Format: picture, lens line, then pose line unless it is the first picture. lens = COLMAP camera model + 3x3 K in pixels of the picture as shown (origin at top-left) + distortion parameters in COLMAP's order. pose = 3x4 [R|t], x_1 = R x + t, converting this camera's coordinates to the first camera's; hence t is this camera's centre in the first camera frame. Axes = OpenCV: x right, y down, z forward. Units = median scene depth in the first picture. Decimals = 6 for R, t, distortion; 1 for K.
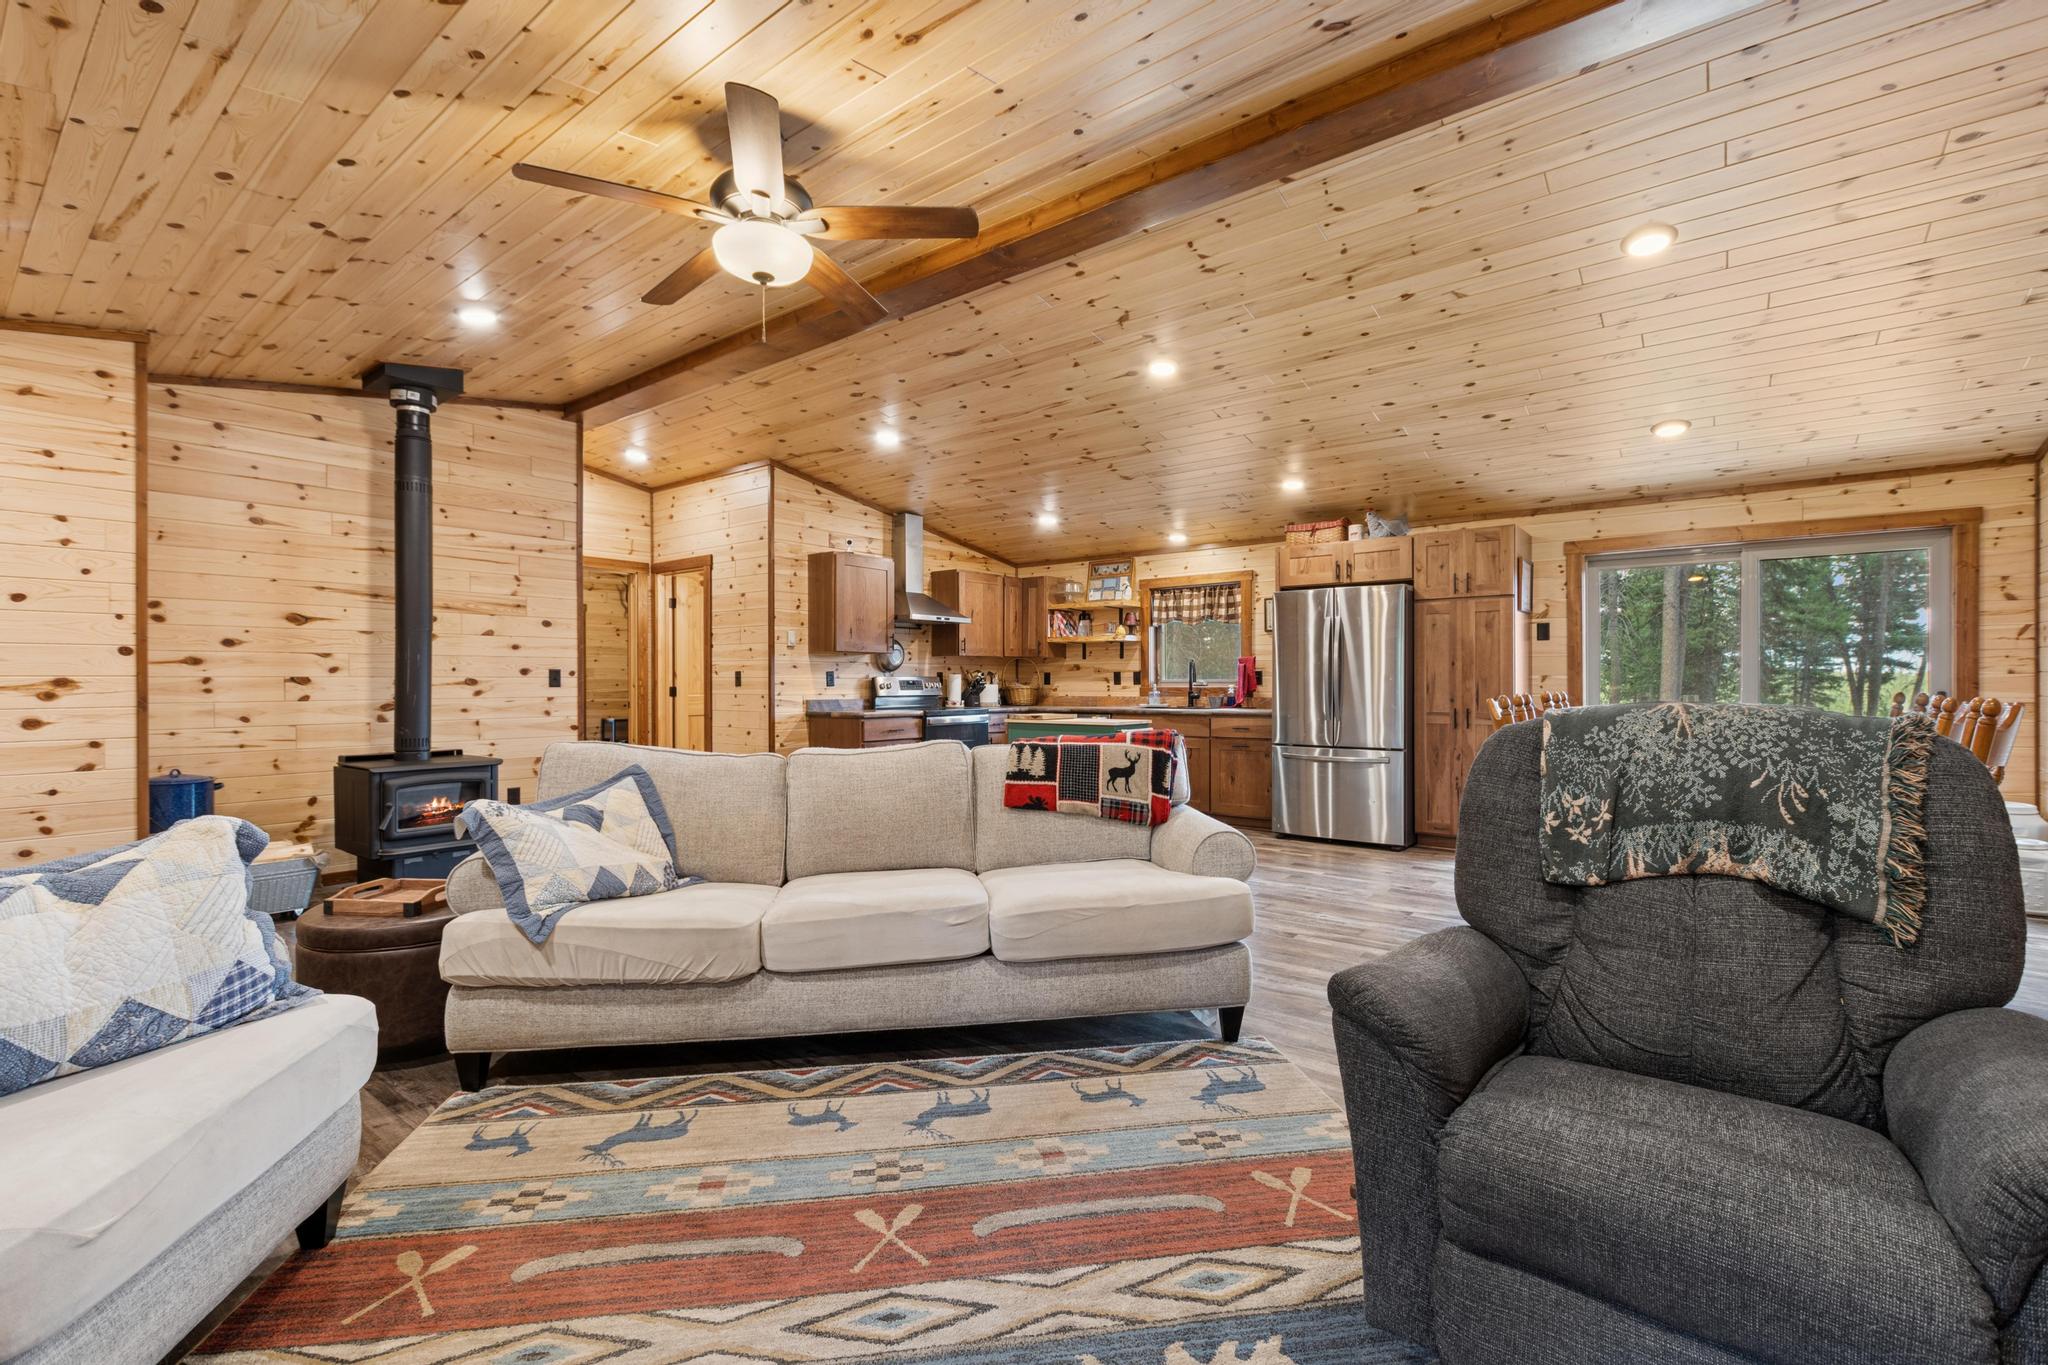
lens RADIAL K [[887.6, 0, 1027.8], [0, 887.6, 682.7], [0, 0, 1]] dist [0.002747, -0.000393]
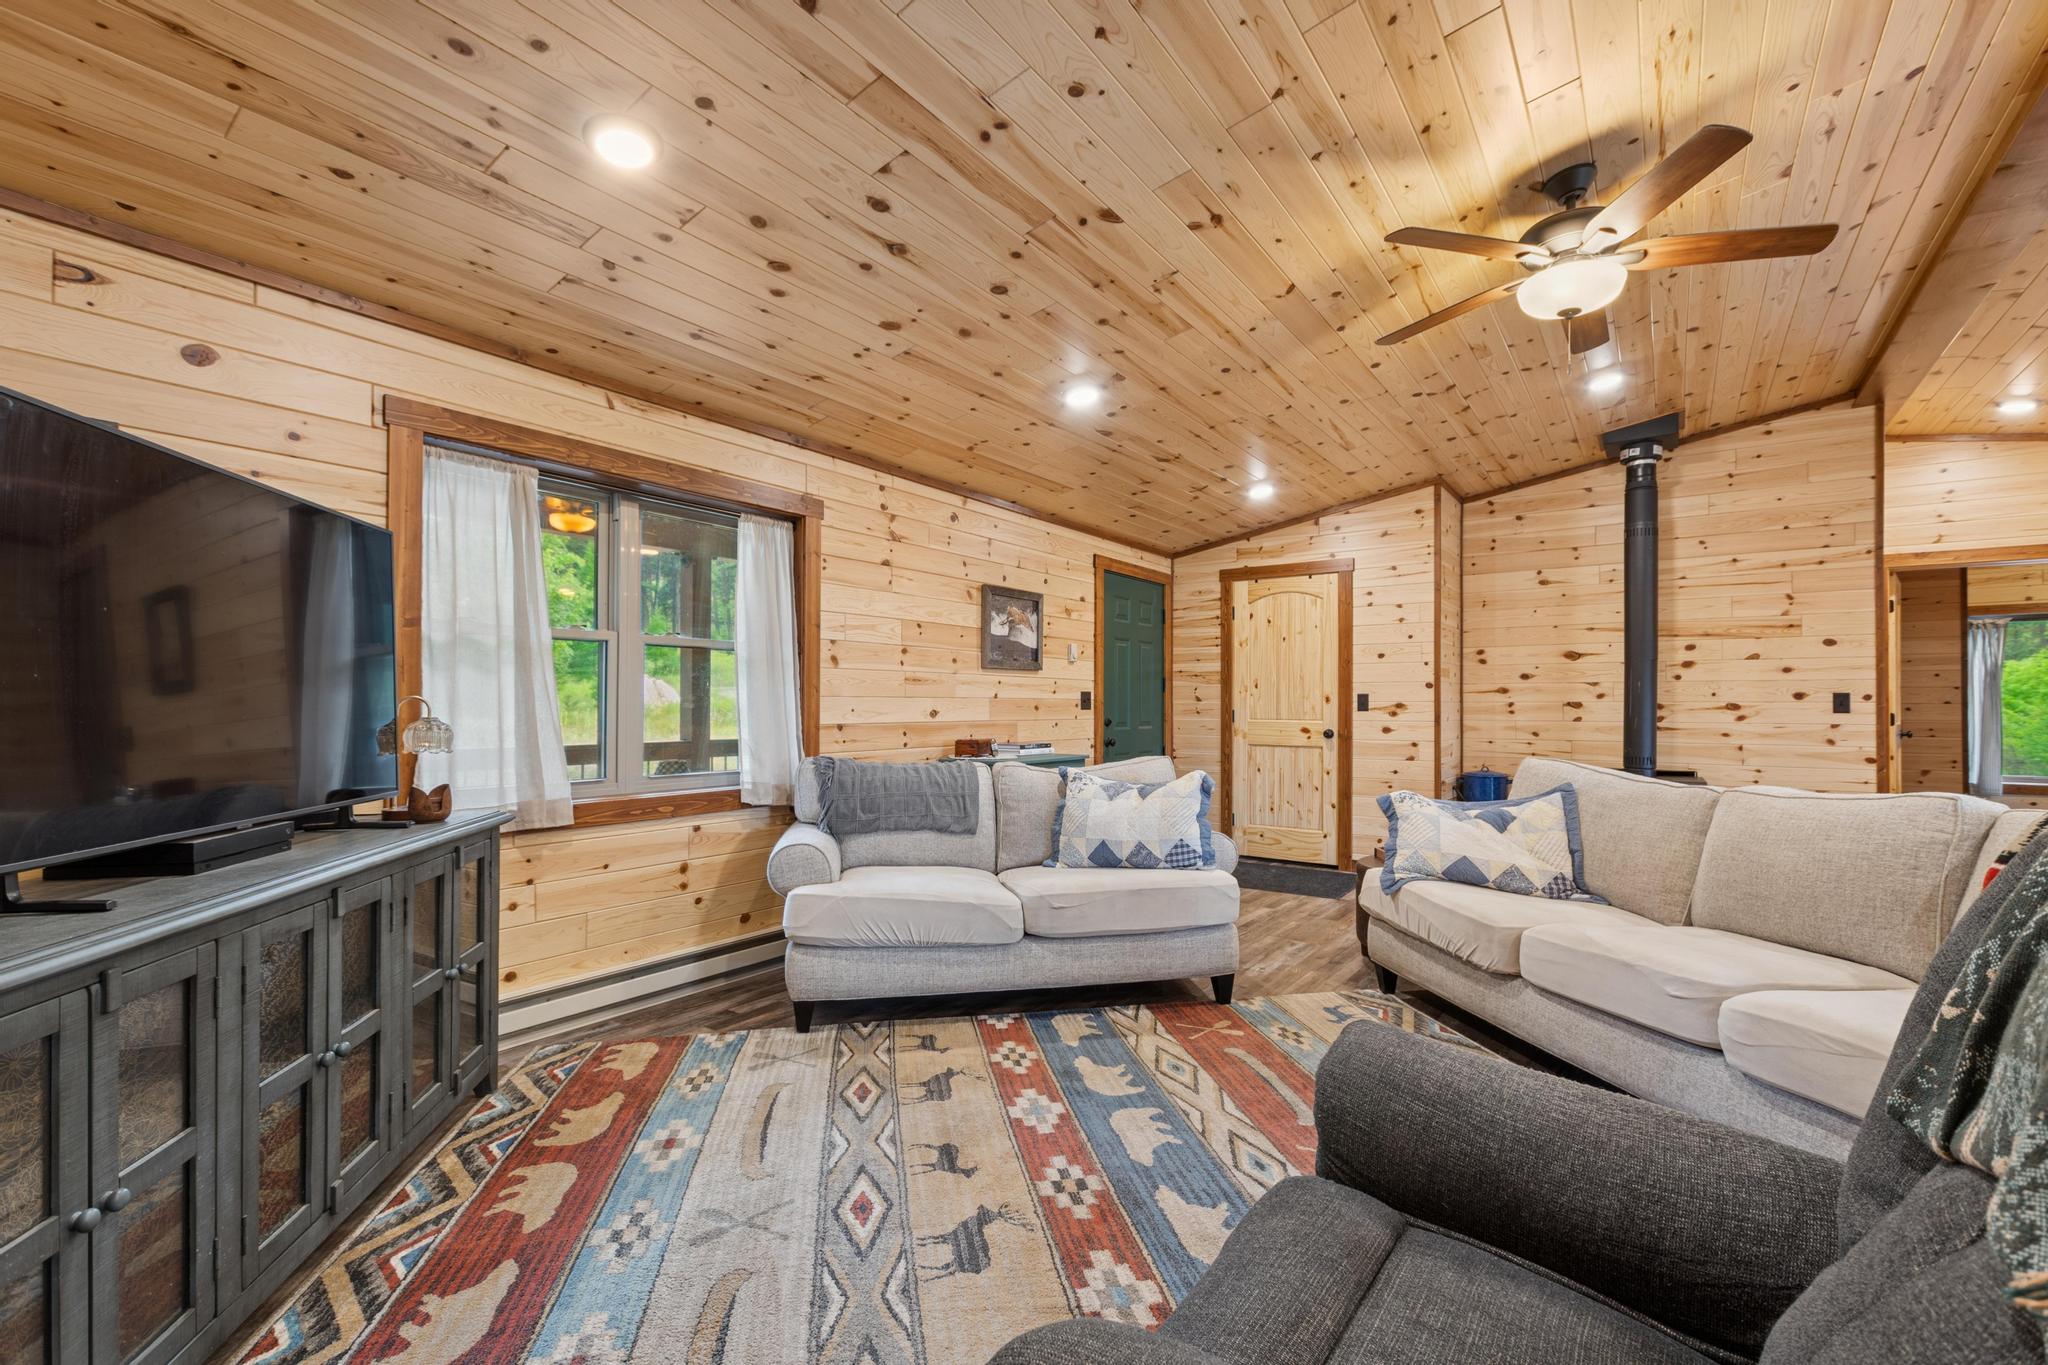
lens RADIAL K [[888.0, 0, 1028.3], [0, 888.0, 697.8], [0, 0, 1]] dist [0.003581, -0.000688]
pose [[0.036039, -0.005918, -0.999333, 0.339058], [-0.004982, 0.999969, -0.006102, -0.000815], [0.999338, 0.005198, 0.036008, 0.162937]]
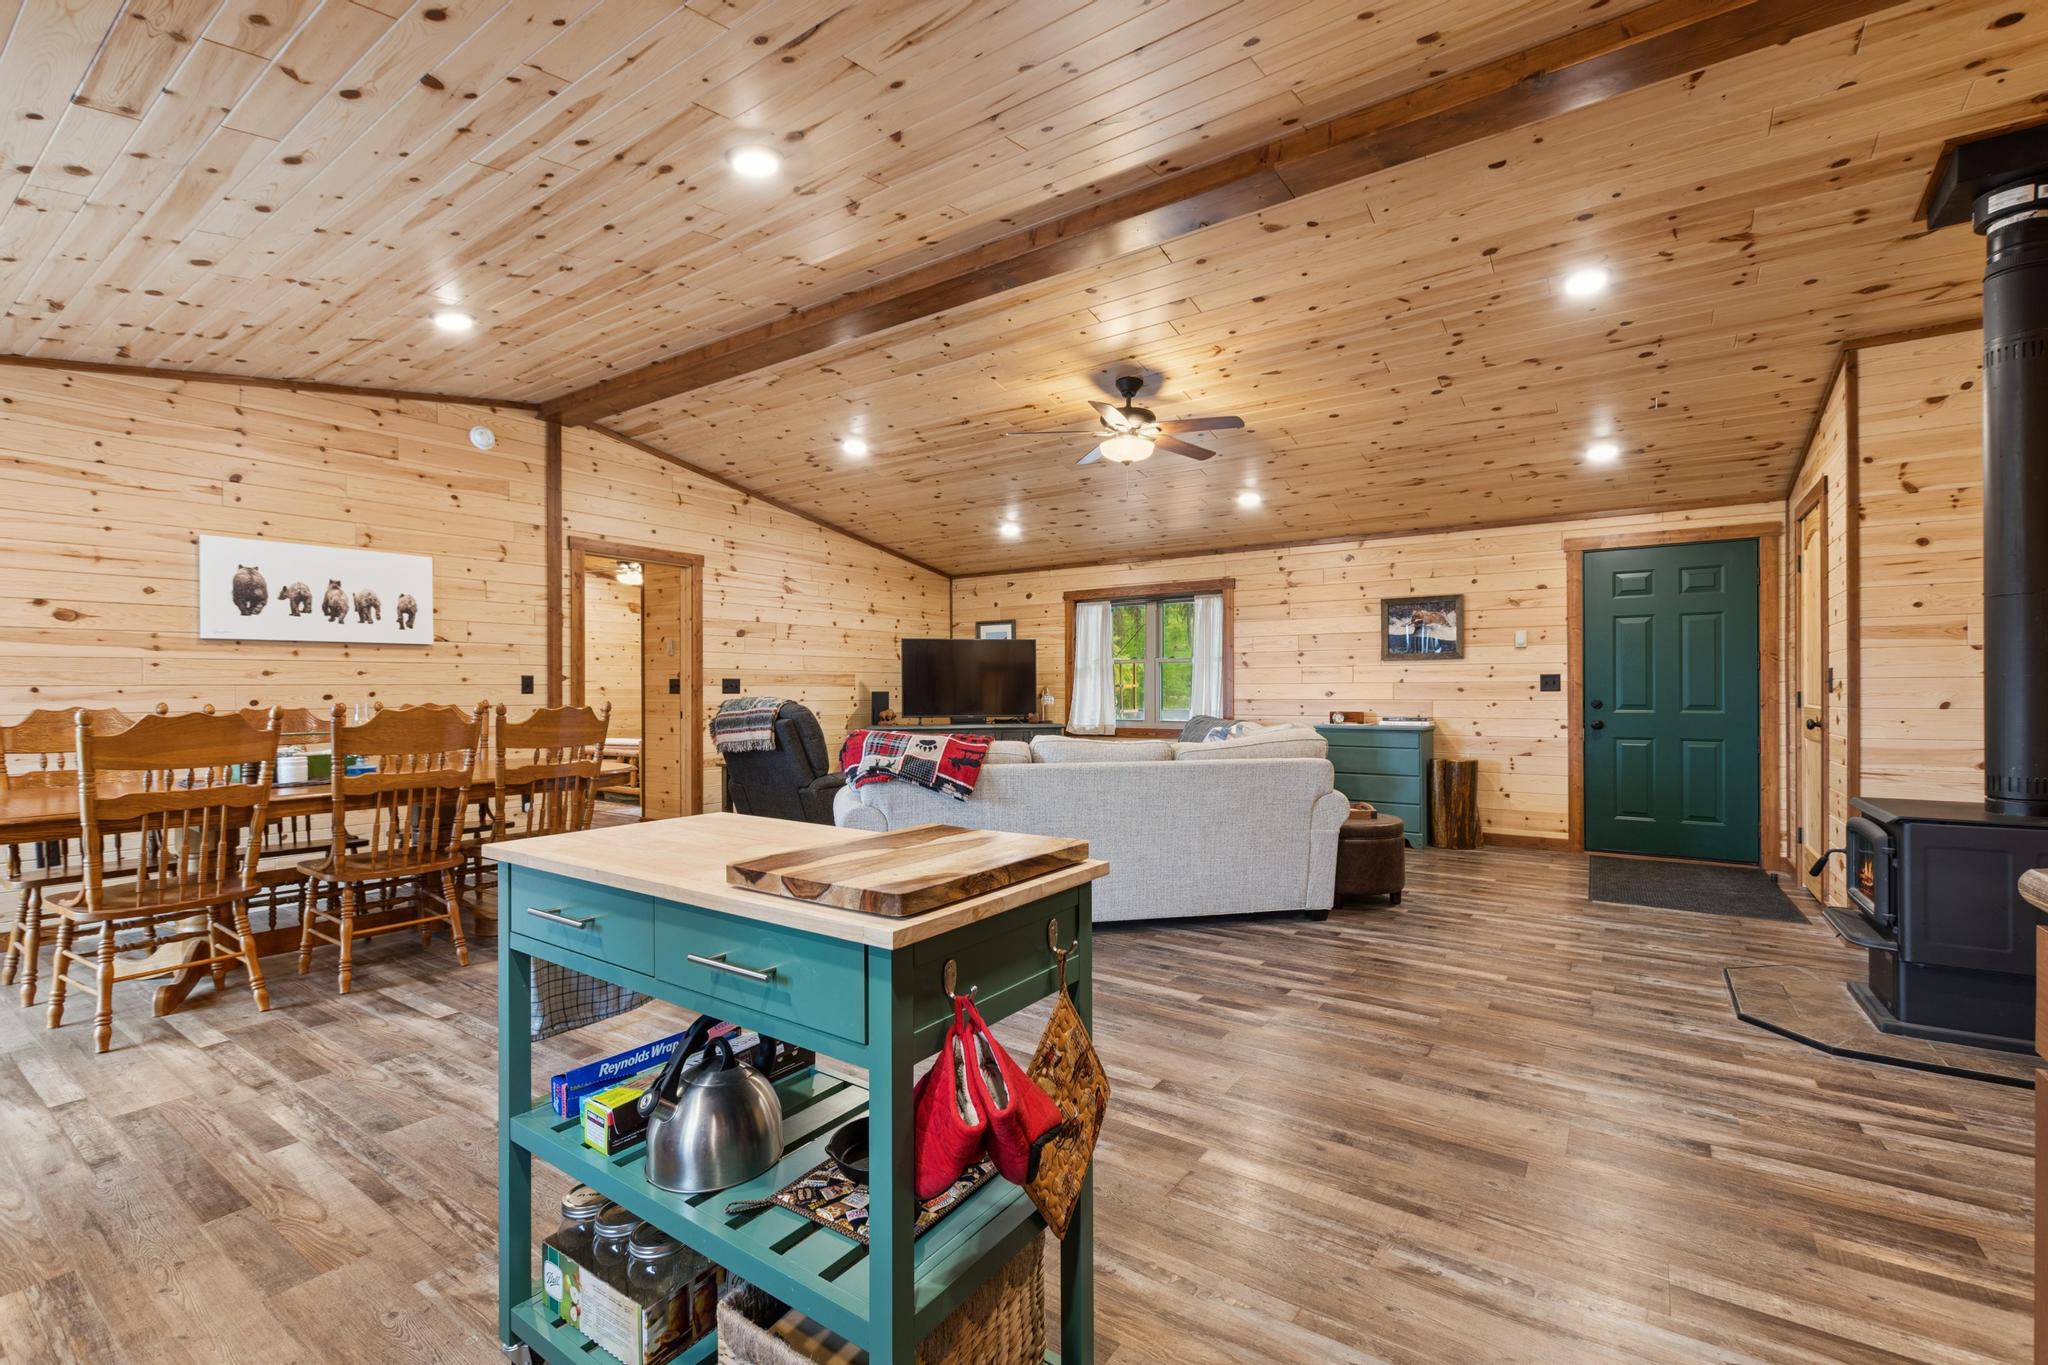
lens RADIAL K [[881.6, 0, 1023.3], [0, 881.6, 688.7], [0, 0, 1]] dist [0.001106, -0.000340]
pose [[-0.998230, 0.005279, -0.059240, 0.009639], [0.005308, 0.999986, -0.000330, 0.000241], [0.059237, -0.000644, -0.998244, 1.323087]]
